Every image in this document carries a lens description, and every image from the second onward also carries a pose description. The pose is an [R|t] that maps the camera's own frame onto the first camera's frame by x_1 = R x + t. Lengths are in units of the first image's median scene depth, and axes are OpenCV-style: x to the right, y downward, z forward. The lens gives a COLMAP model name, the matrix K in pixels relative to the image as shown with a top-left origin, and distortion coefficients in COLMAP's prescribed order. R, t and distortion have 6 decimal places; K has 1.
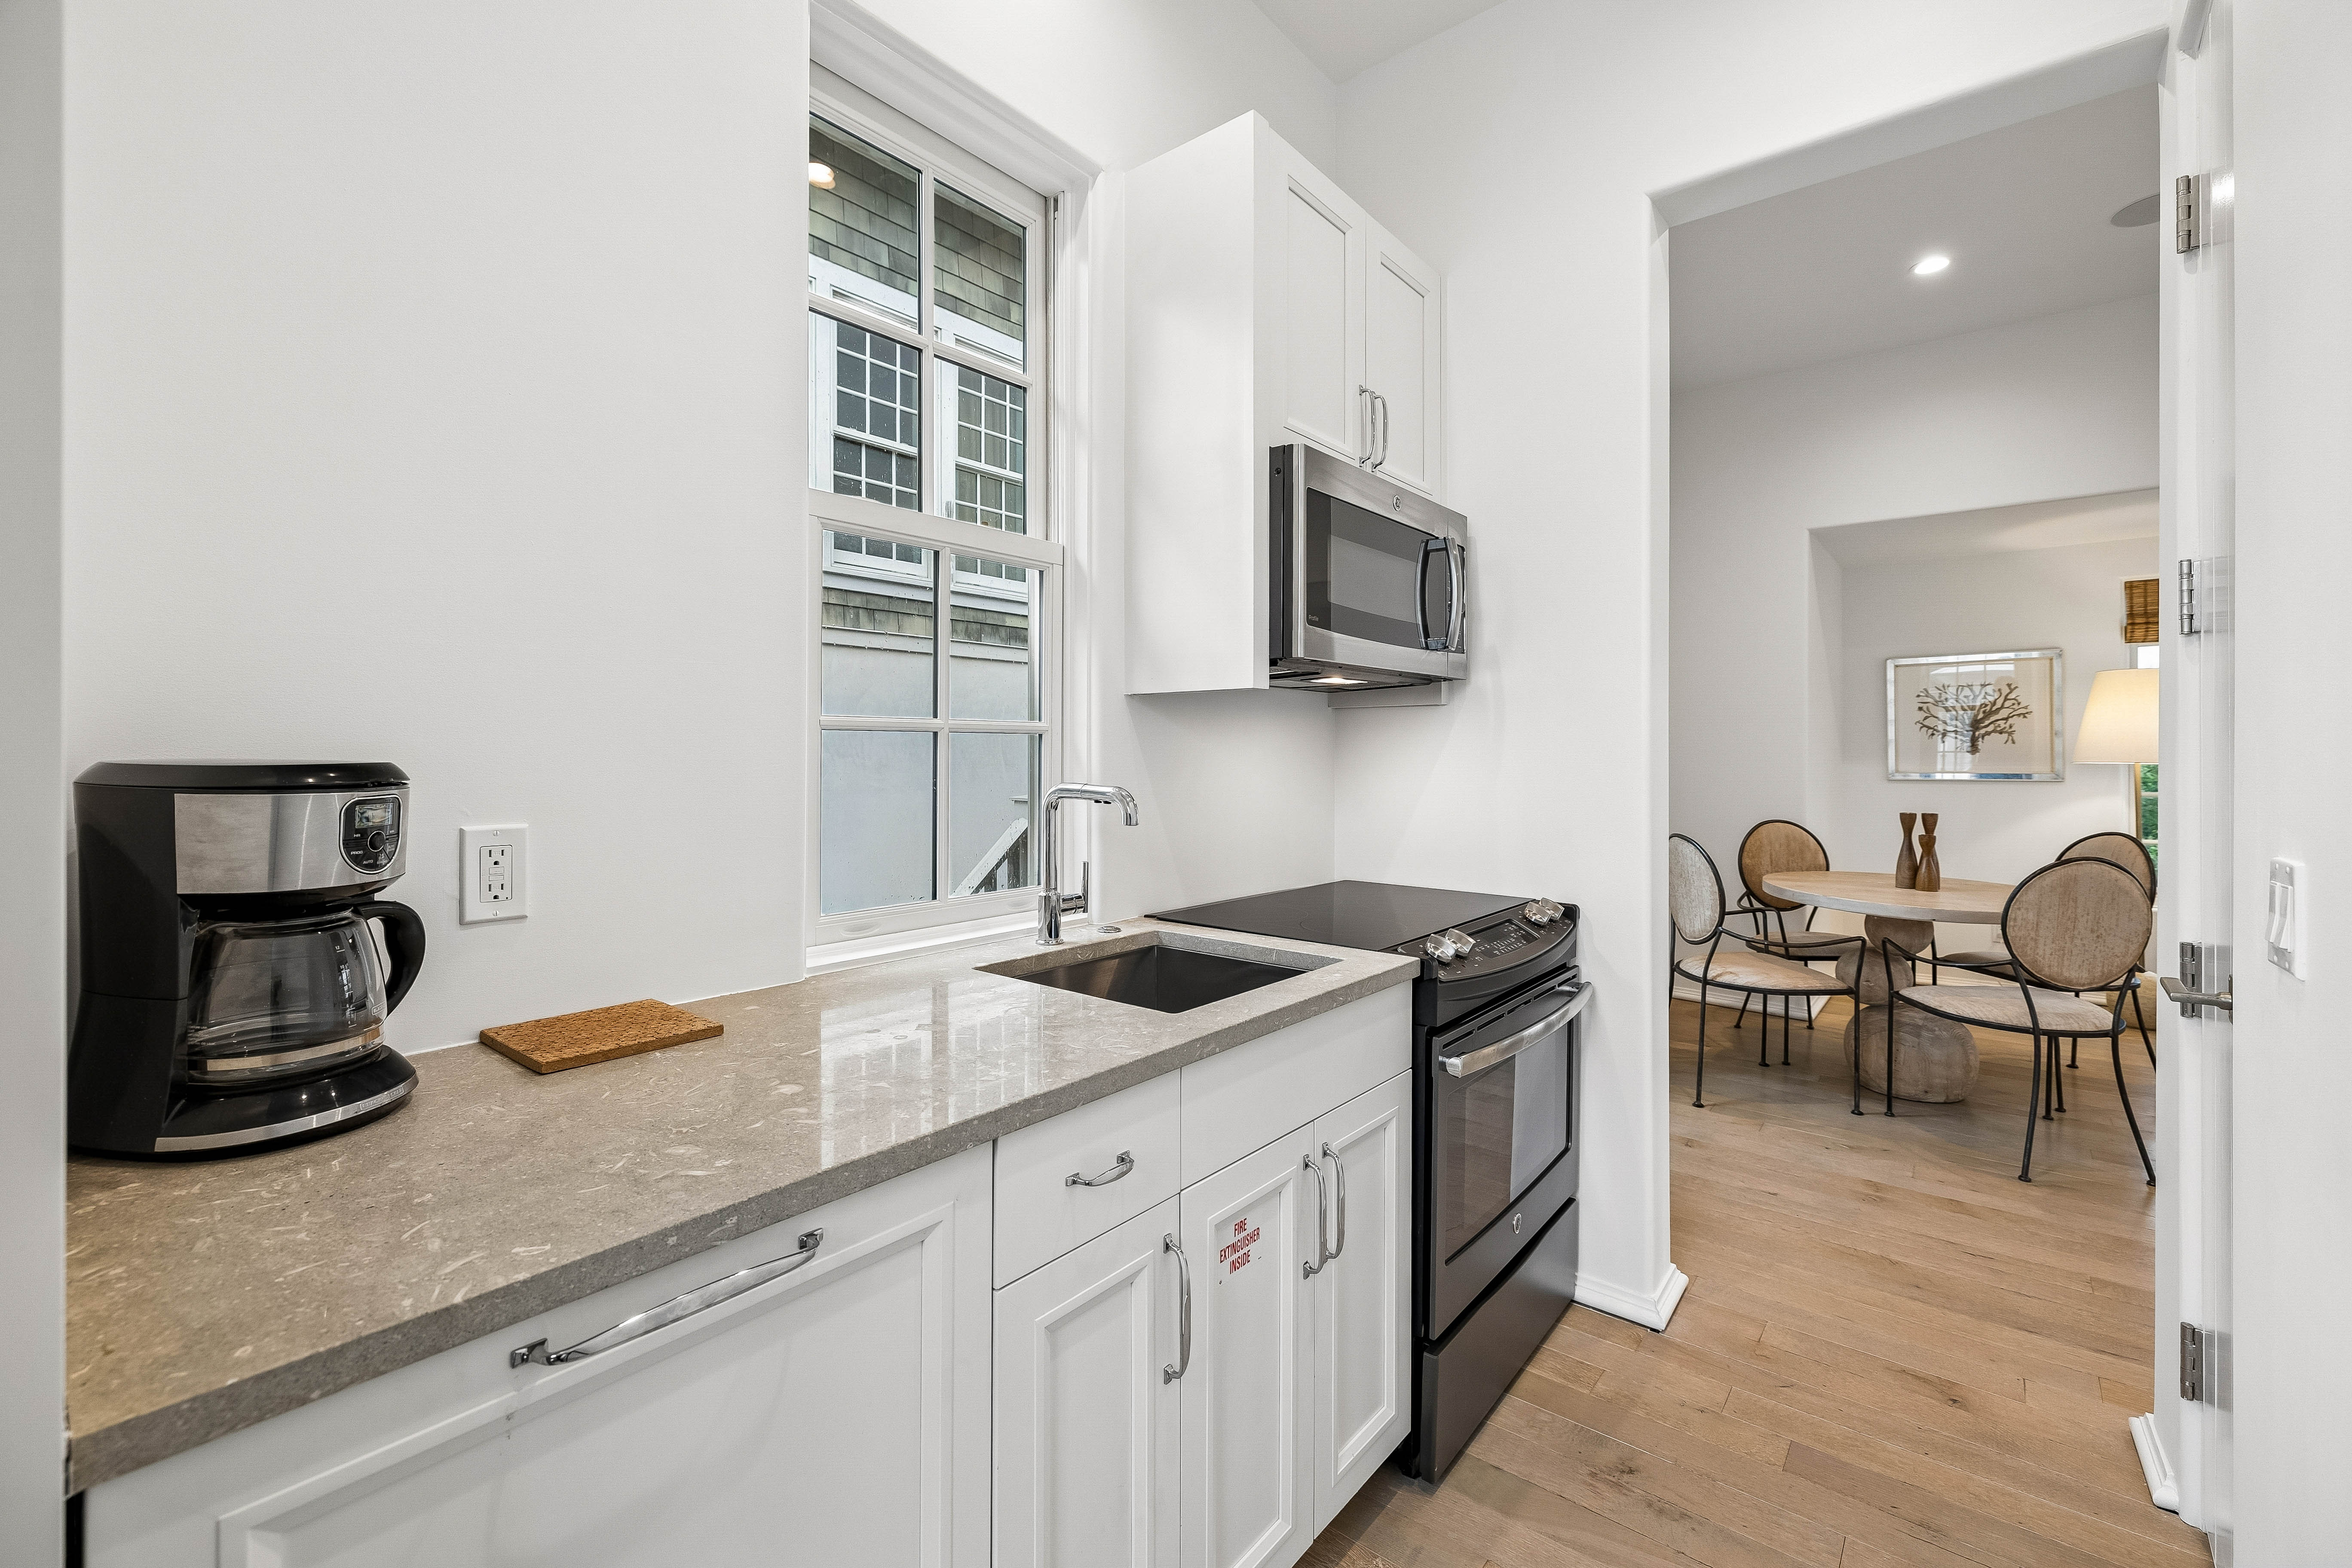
lens RADIAL K [[996.5, 0, 1182.3], [0, 996.5, 755.9], [0, 0, 1]] dist [-0.007161, 0.000215]
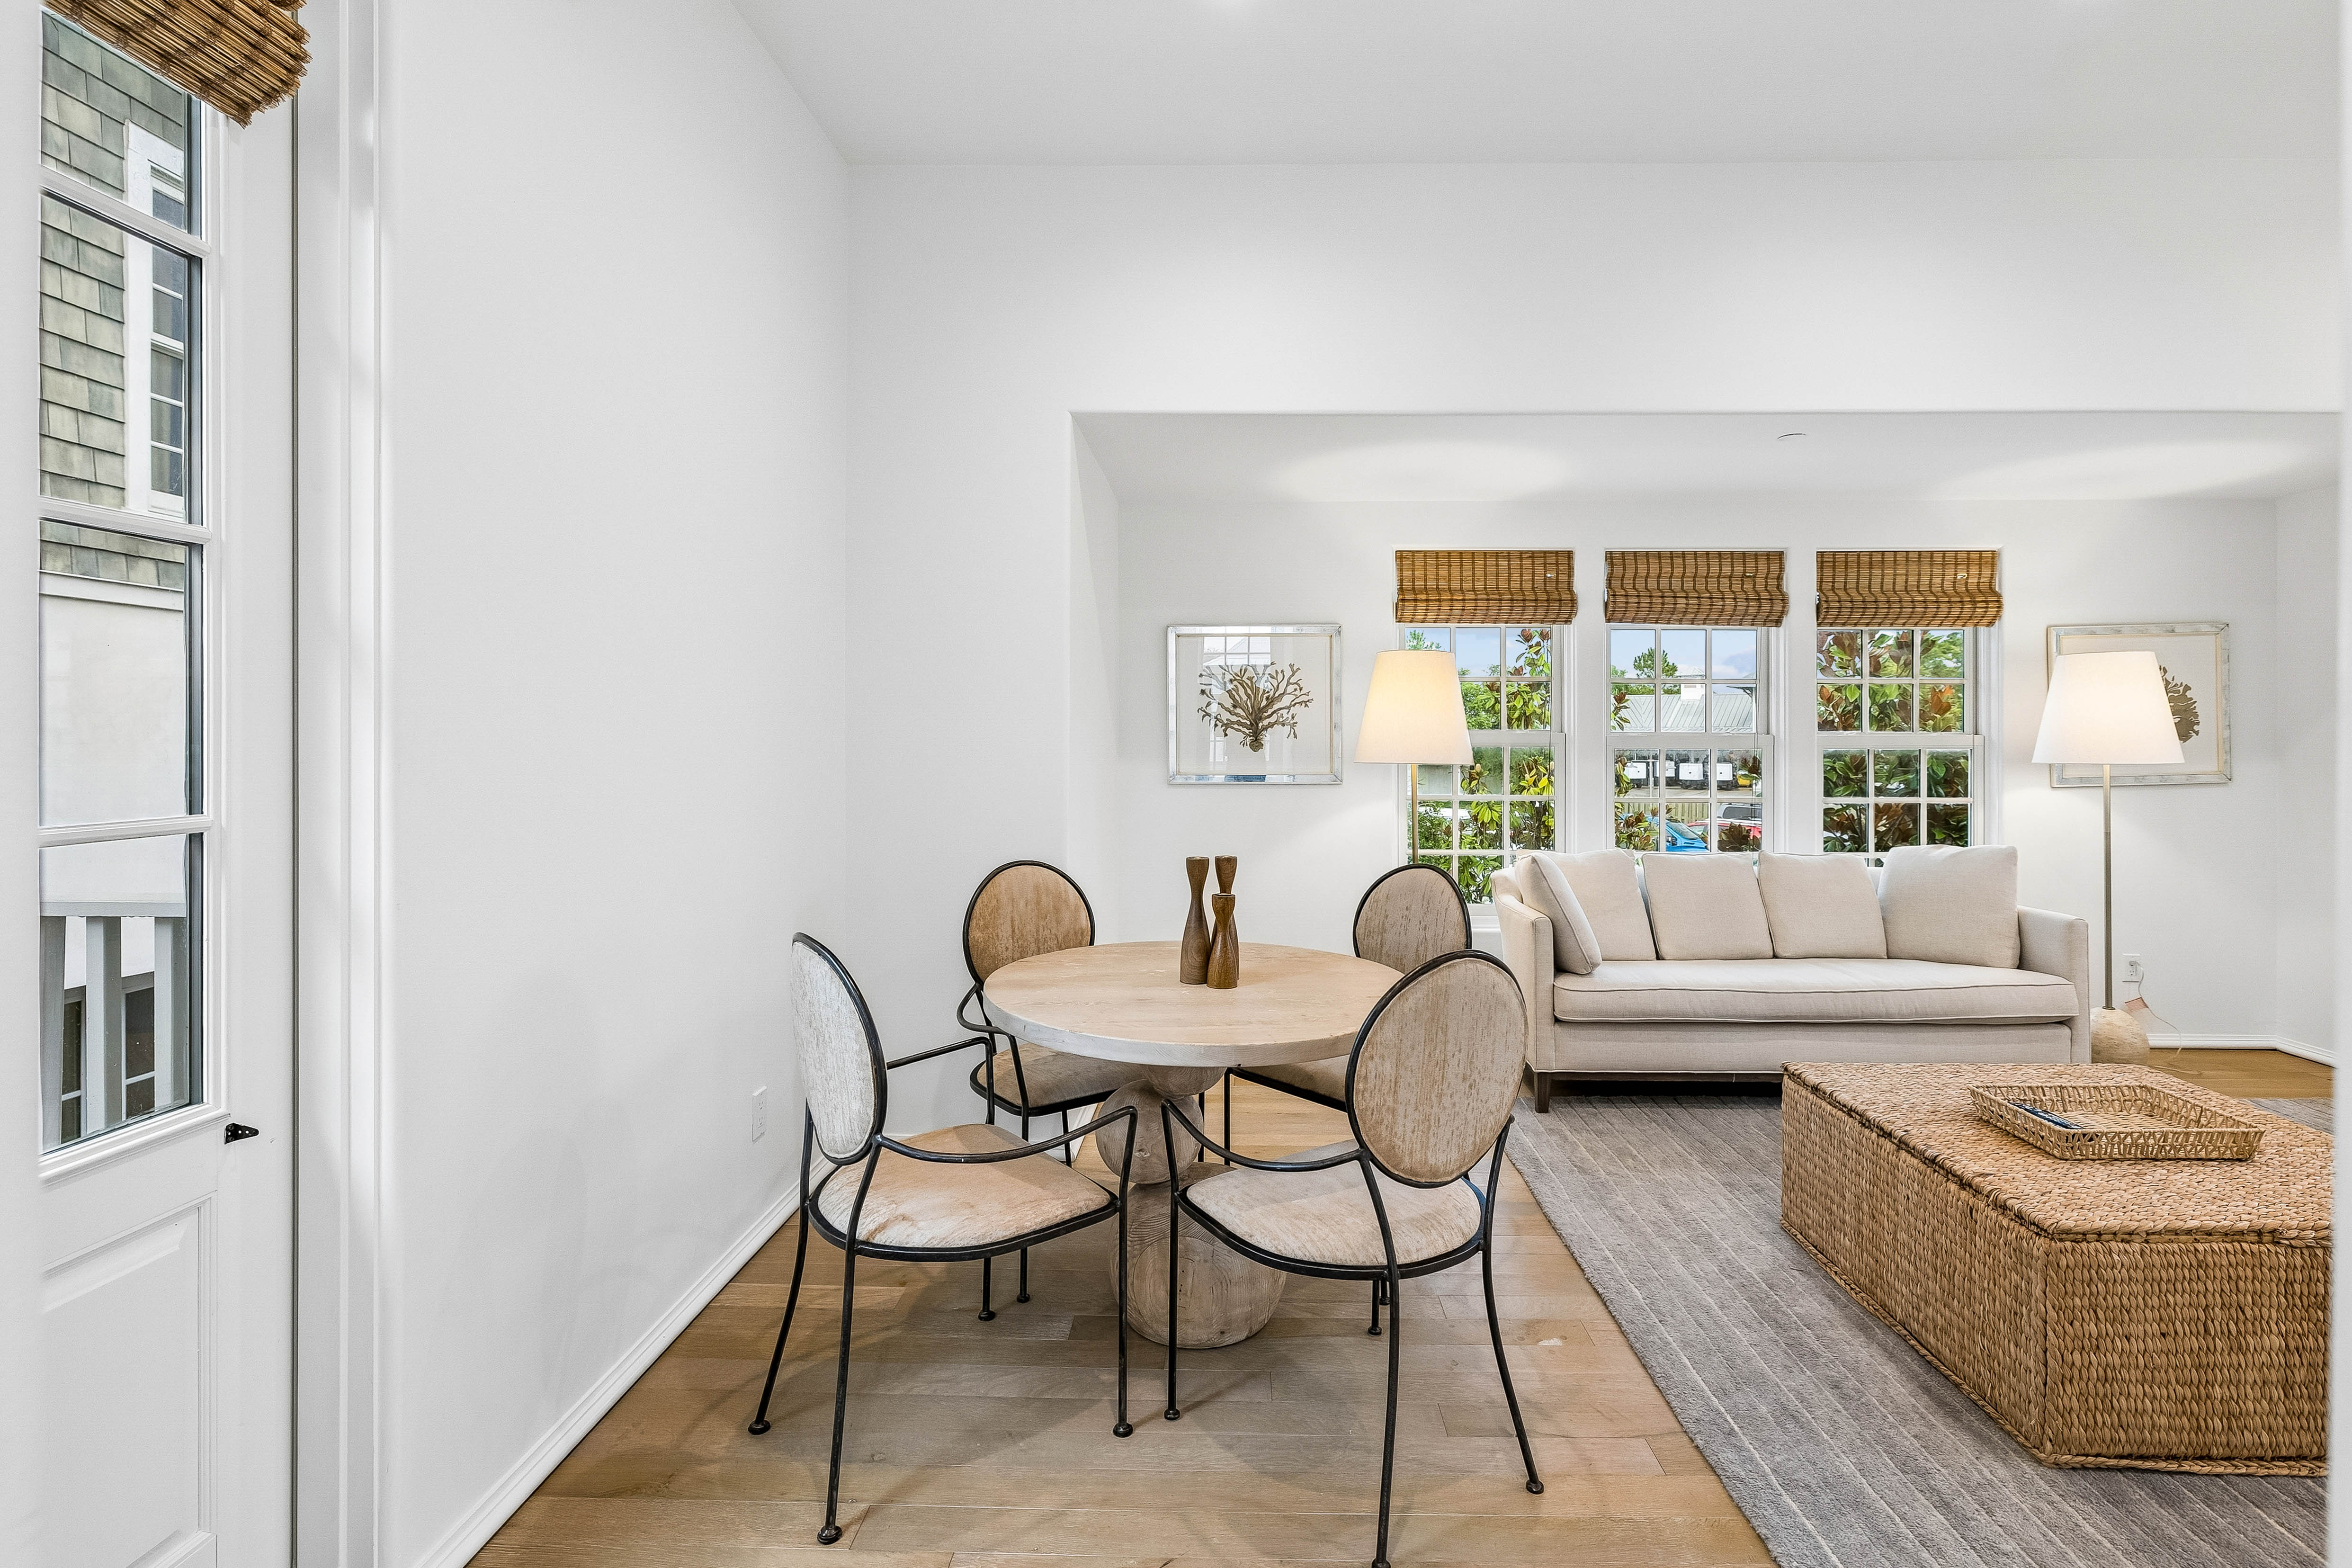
lens RADIAL K [[1088.9, 0, 1230.8], [0, 1088.9, 736.6], [0, 0, 1]] dist [0.000125, 0.000297]
pose [[0.779366, 0.004430, 0.626553, 0.333009], [-0.003093, 0.999990, -0.003224, -0.014646], [-0.626561, 0.000575, 0.779372, 0.472888]]
